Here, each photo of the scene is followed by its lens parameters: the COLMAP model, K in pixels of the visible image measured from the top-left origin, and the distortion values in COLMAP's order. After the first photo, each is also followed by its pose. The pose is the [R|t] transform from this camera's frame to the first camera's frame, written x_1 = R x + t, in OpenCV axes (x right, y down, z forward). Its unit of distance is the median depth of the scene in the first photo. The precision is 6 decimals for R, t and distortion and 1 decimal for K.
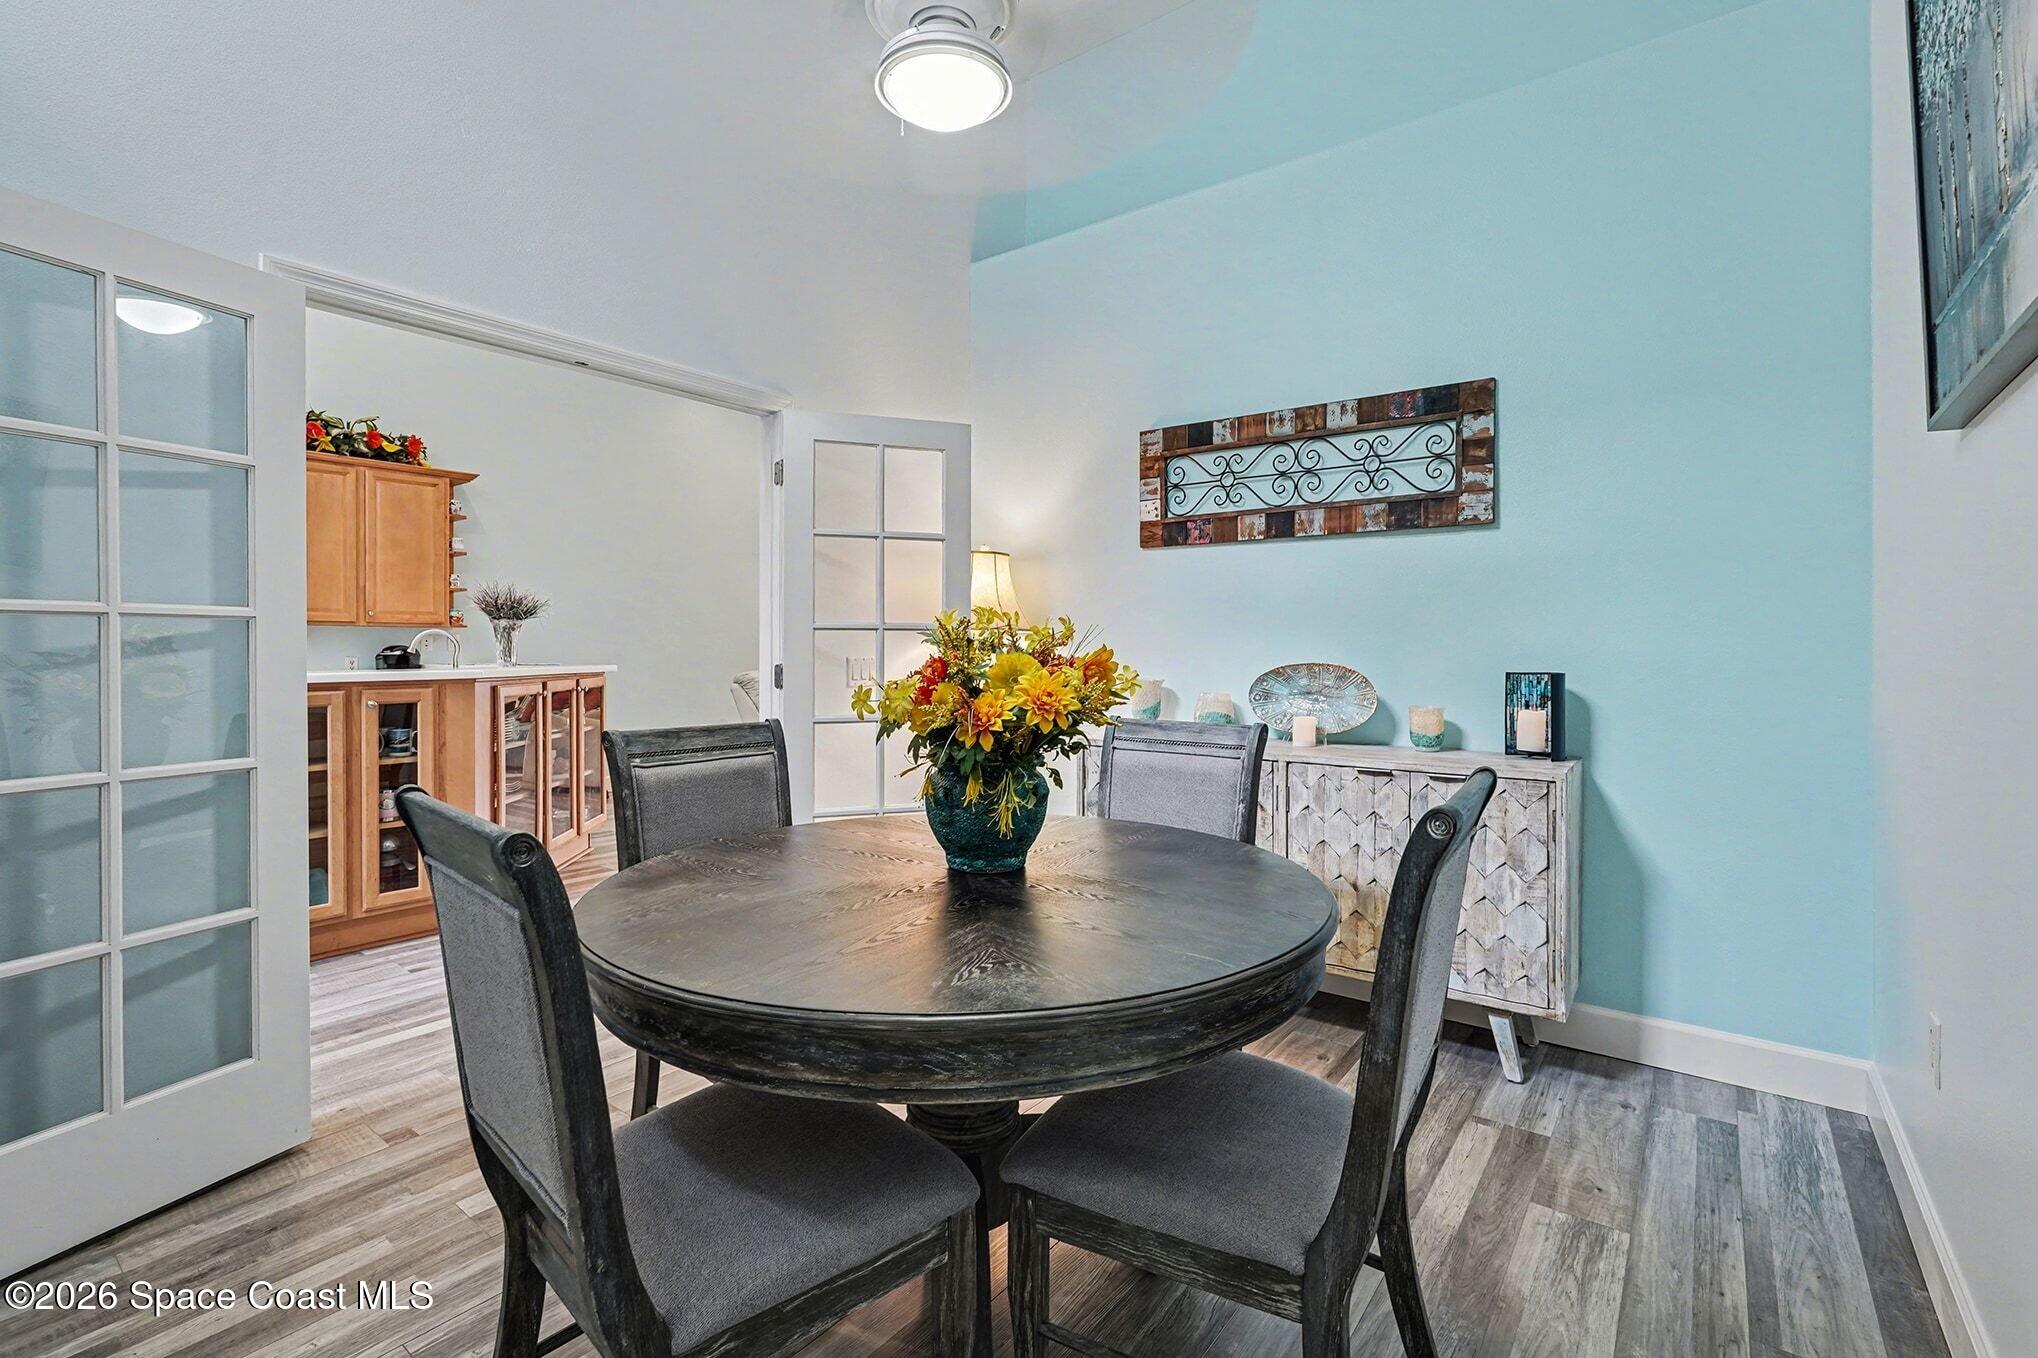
lens RADIAL K [[889.0, 0, 1019.0], [0, 889.0, 679.0], [0, 0, 1]] dist [-0.040843, 0.014054]
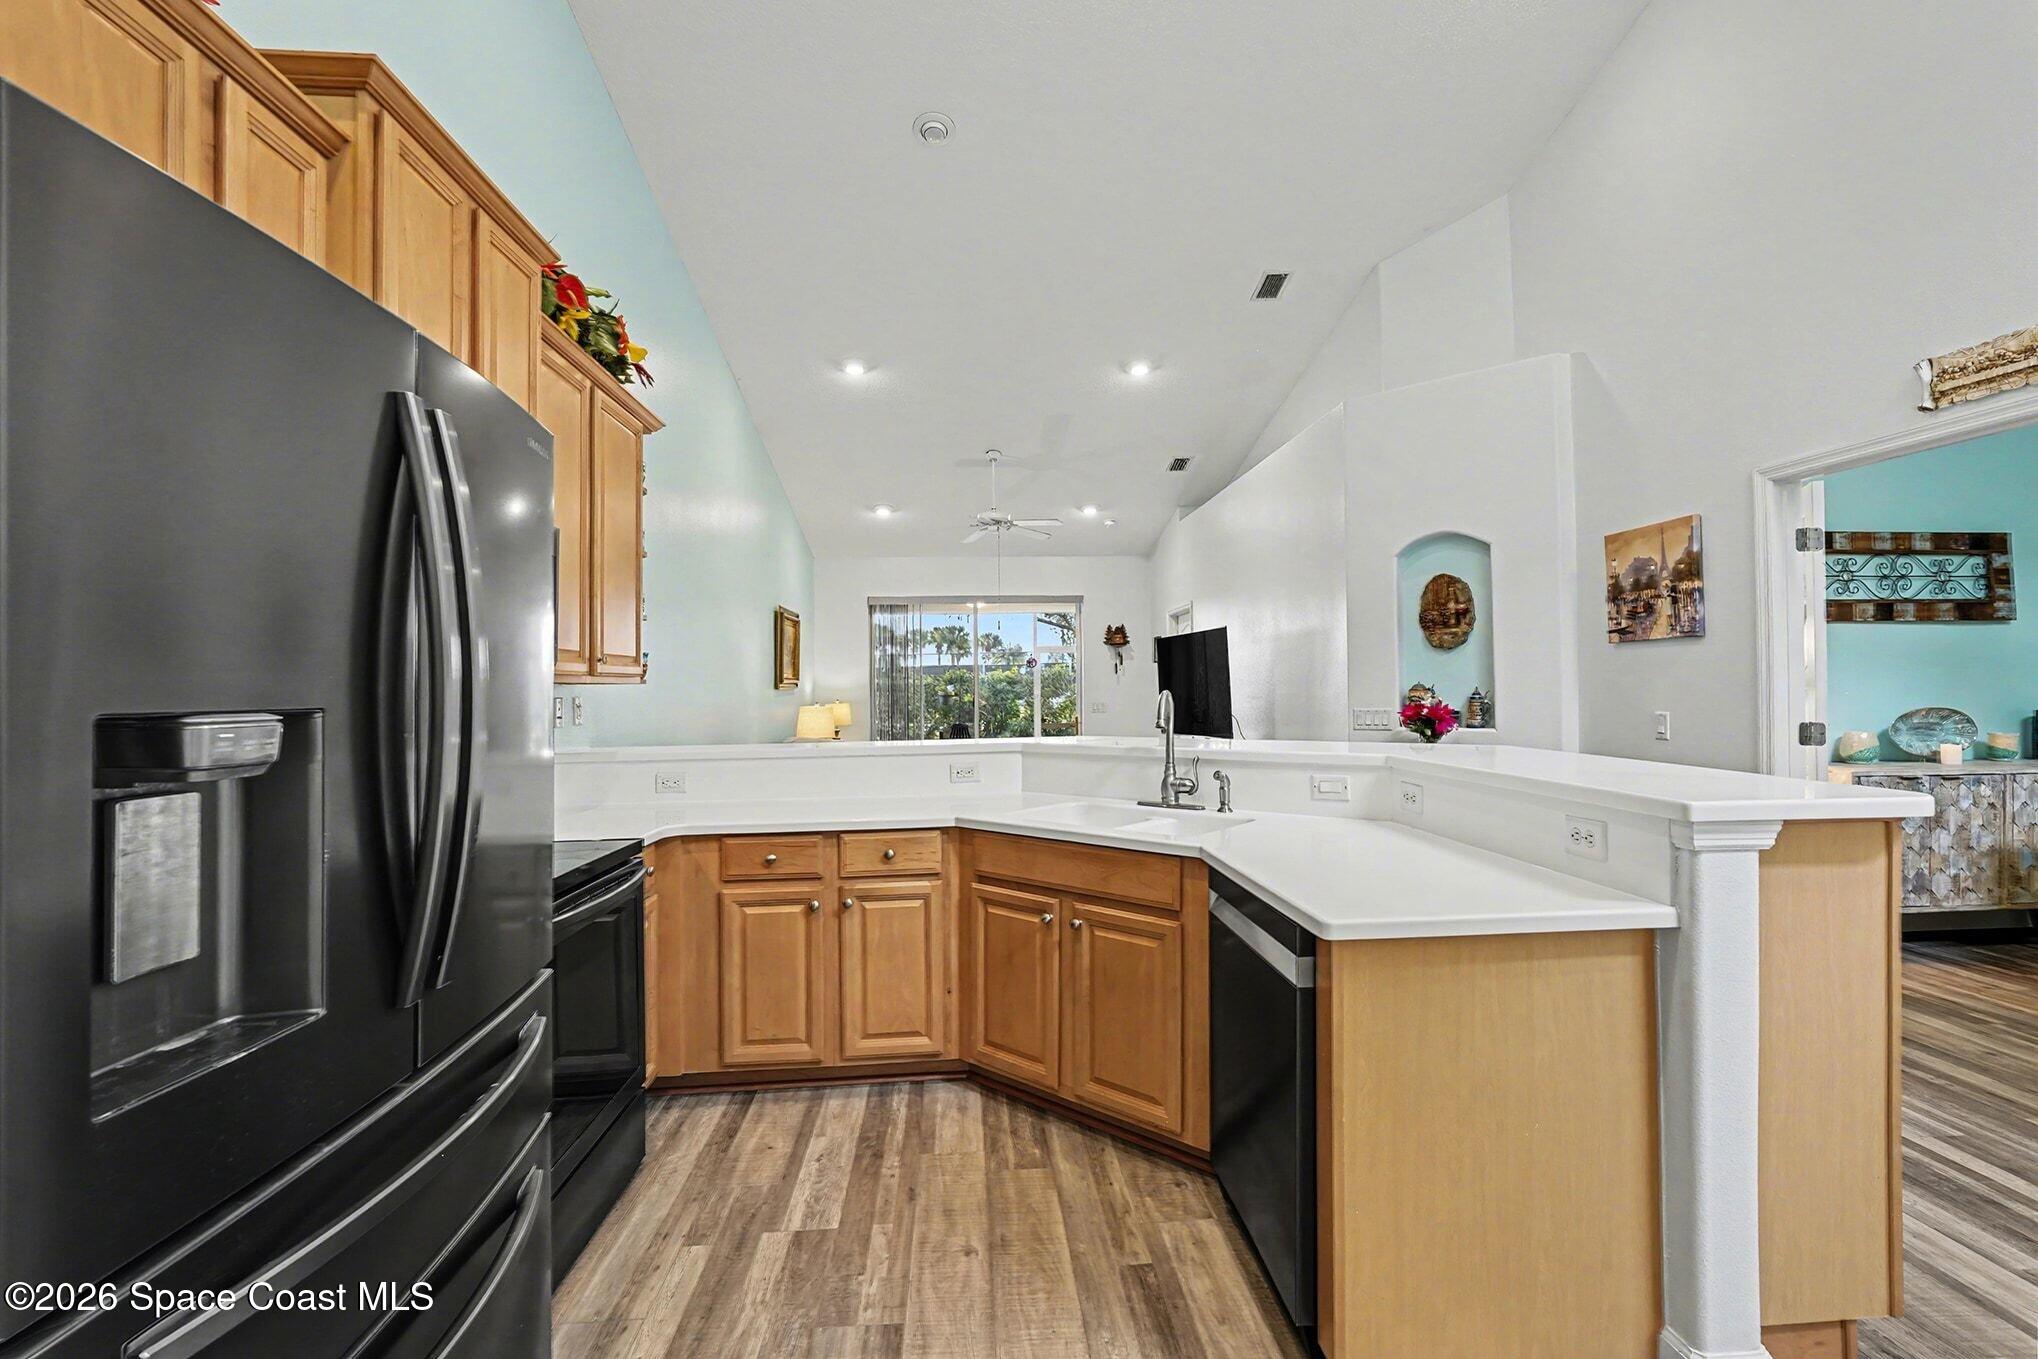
lens RADIAL K [[889.0, 0, 1019.0], [0, 889.0, 679.5], [0, 0, 1]] dist [-0.040843, 0.014054]
pose [[0.770641, -0.006756, 0.637234, -1.725244], [0.033260, 0.999007, -0.029631, -0.072228], [-0.636401, 0.044029, 0.770101, 0.843883]]
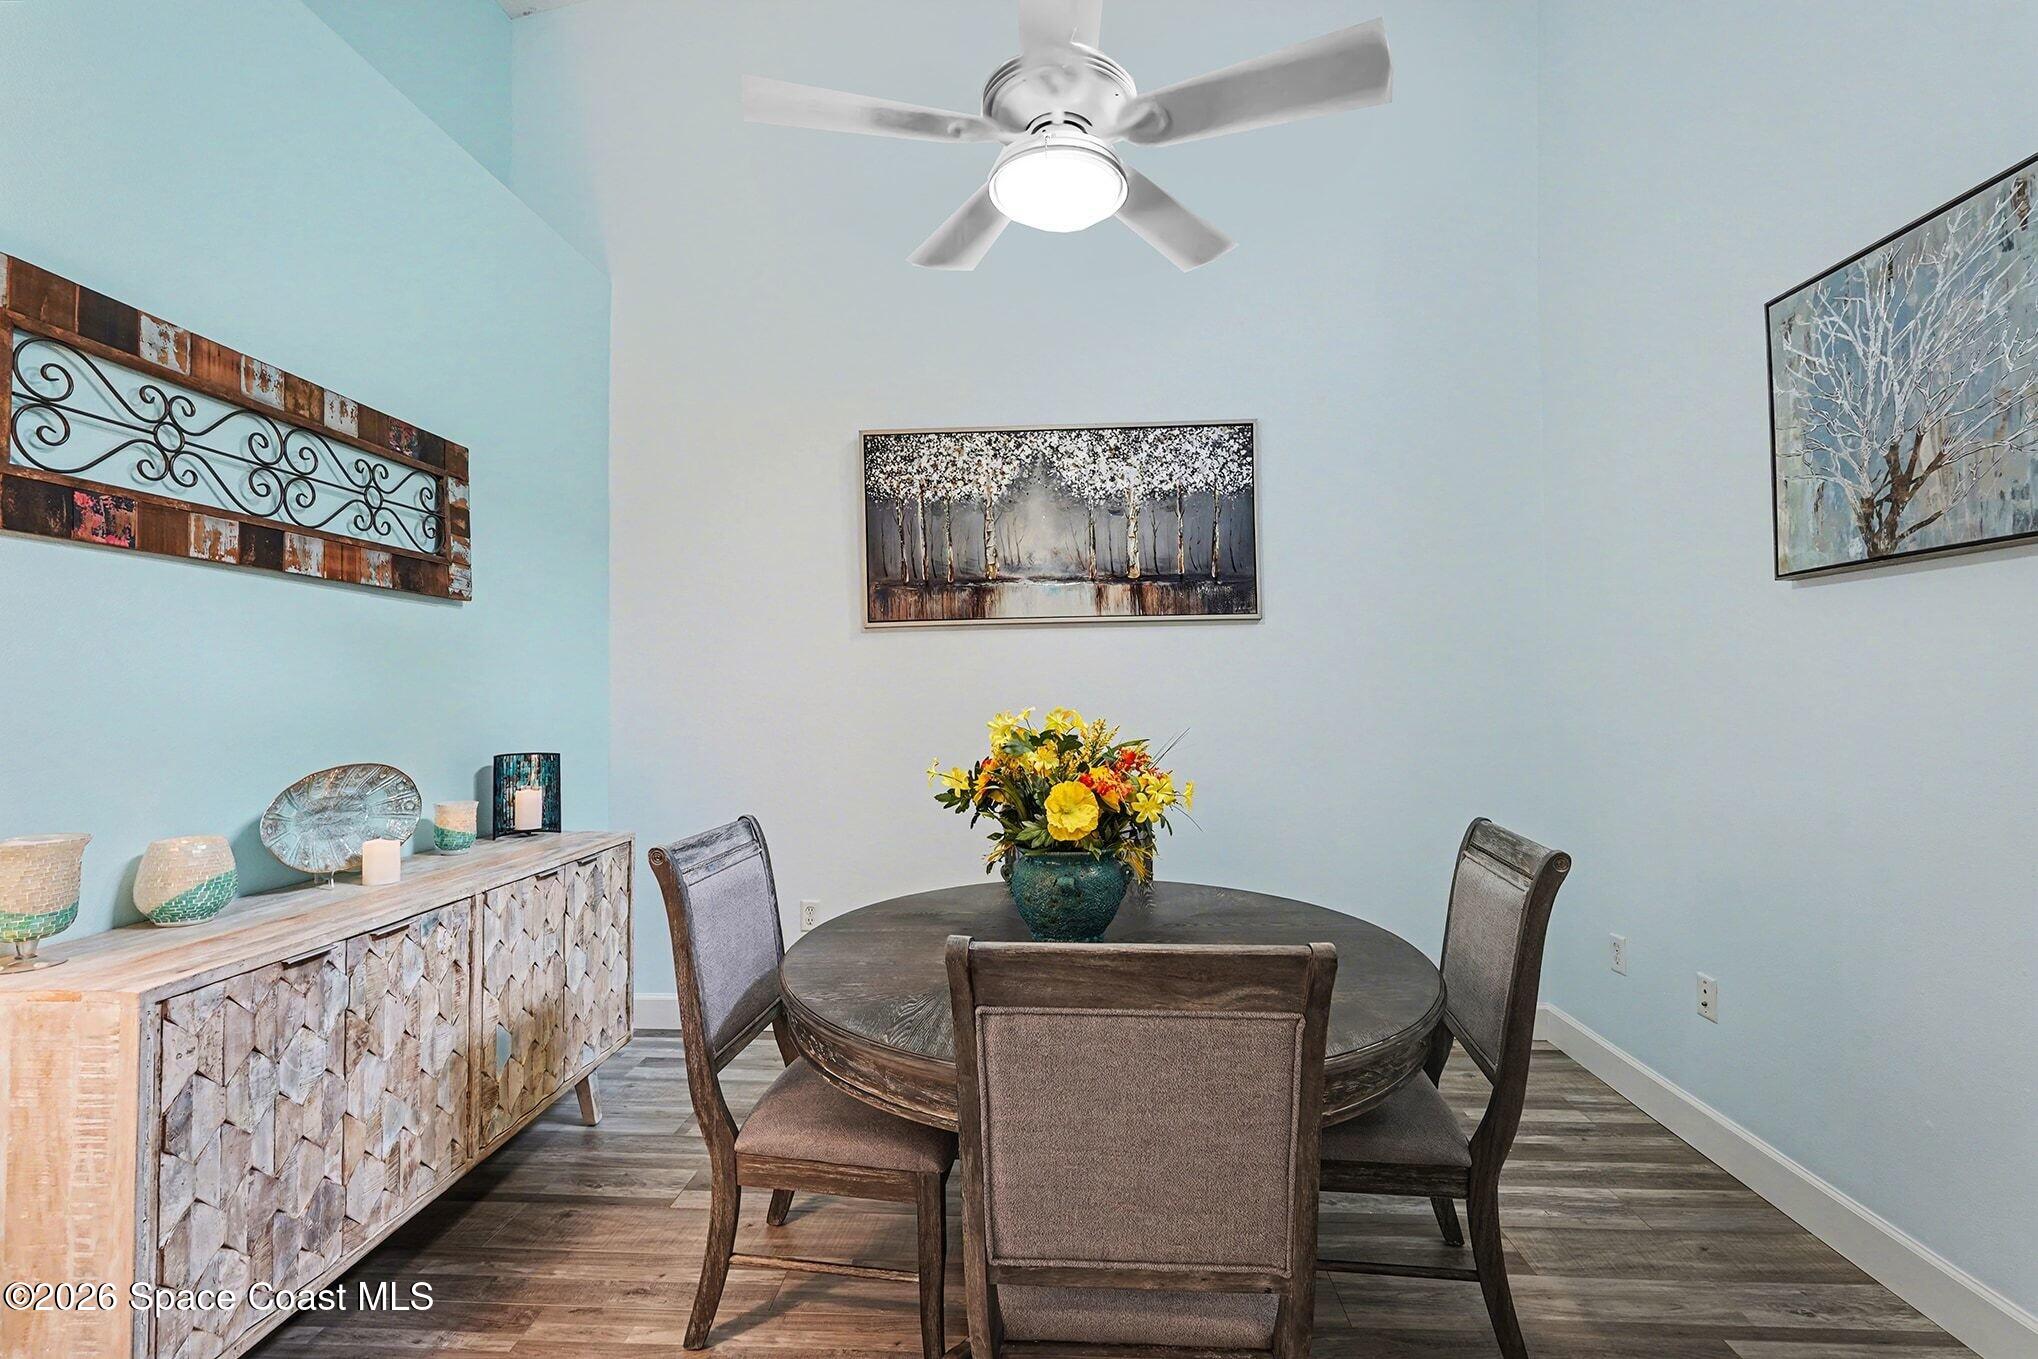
lens RADIAL K [[889.0, 0, 1019.0], [0, 889.0, 679.5], [0, 0, 1]] dist [-0.040843, 0.014054]
pose [[-0.570864, 0.006995, 0.821015, -0.519210], [0.022284, 0.999727, 0.006977, -0.076245], [-0.820742, 0.022278, -0.570864, 0.941783]]
